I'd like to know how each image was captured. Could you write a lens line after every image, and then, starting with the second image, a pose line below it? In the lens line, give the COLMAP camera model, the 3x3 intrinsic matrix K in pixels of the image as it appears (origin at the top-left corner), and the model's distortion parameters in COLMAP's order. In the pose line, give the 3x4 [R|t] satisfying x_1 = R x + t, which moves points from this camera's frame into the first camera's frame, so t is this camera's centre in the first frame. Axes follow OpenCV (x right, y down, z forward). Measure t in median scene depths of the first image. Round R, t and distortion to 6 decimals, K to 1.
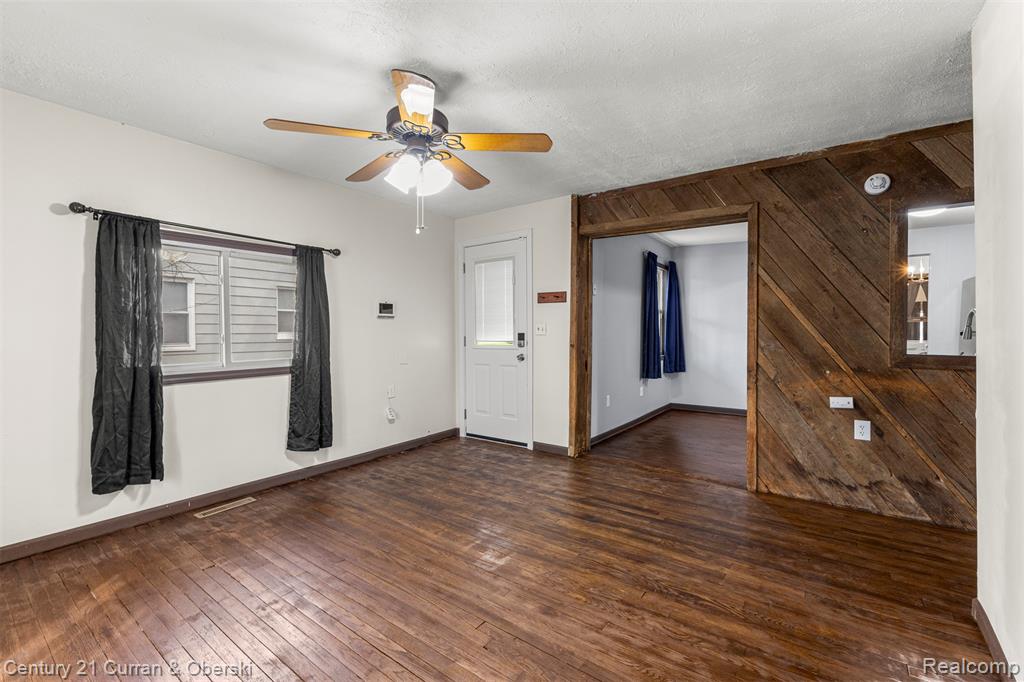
lens RADIAL K [[444.4, 0, 513.4], [0, 444.4, 337.5], [0, 0, 1]] dist [0.014964, -0.003428]
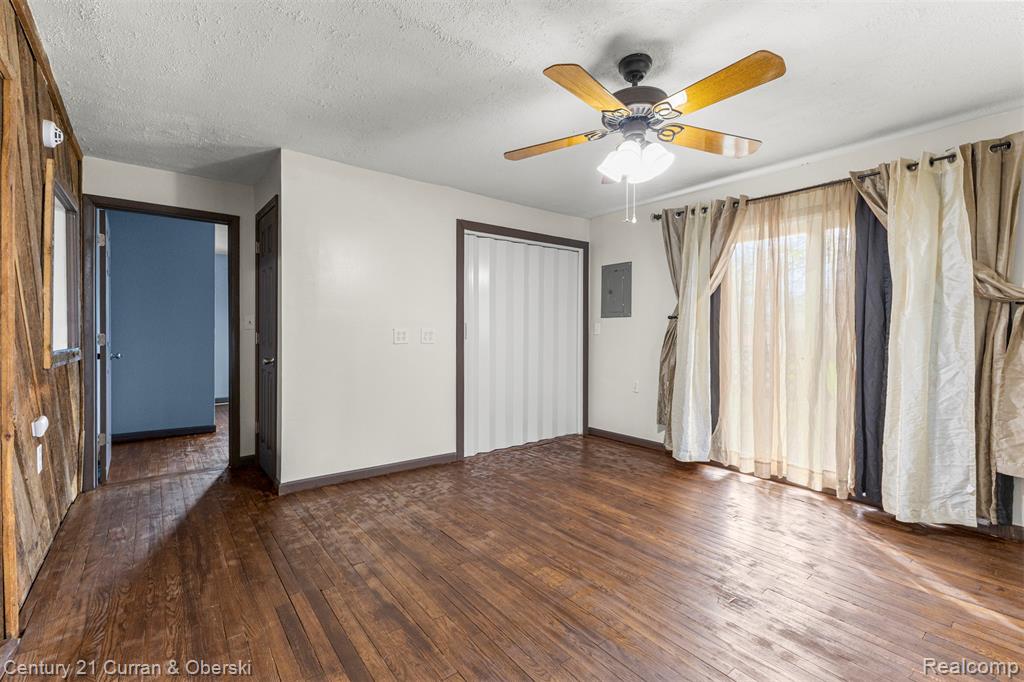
lens RADIAL K [[444.4, 0, 514.0], [0, 444.4, 331.5], [0, 0, 1]] dist [0.014964, -0.003428]
pose [[-0.966608, -0.003002, 0.256243, -0.185553], [0.001021, 0.999878, 0.015565, -0.014725], [-0.256258, 0.015307, -0.966487, 1.736078]]
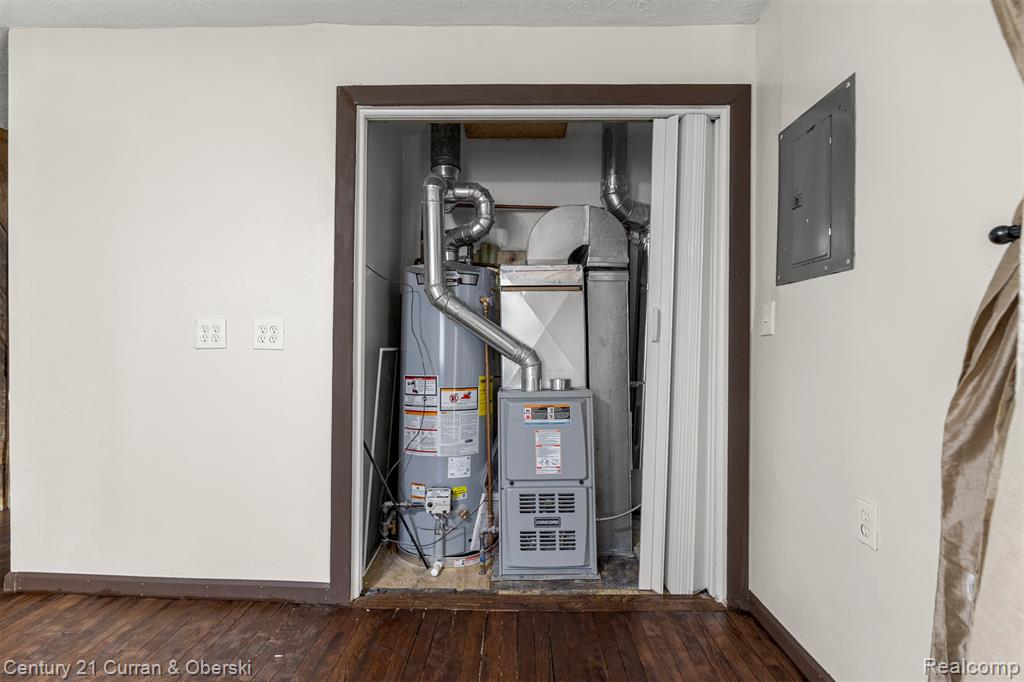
lens RADIAL K [[461.3, 0, 519.5], [0, 461.3, 332.8], [0, 0, 1]] dist [-0.004371, -0.000220]
pose [[-0.584236, 0.011384, 0.811504, -0.385142], [0.005348, 0.999934, -0.010177, 0.030777], [-0.811566, -0.001606, -0.584258, 0.479398]]
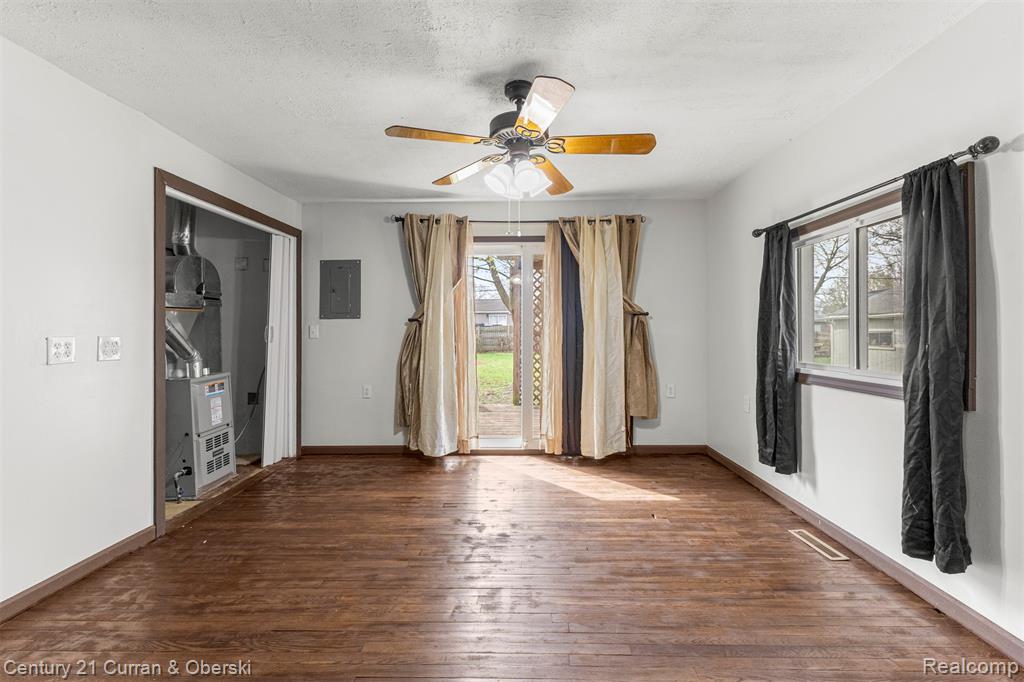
lens RADIAL K [[444.4, 0, 512.3], [0, 444.4, 330.4], [0, 0, 1]] dist [0.014964, -0.003428]
pose [[-0.815565, 0.009540, -0.578586, 0.332339], [0.000138, 0.999867, 0.016292, -0.027966], [0.578665, 0.013208, -0.815458, 1.589144]]
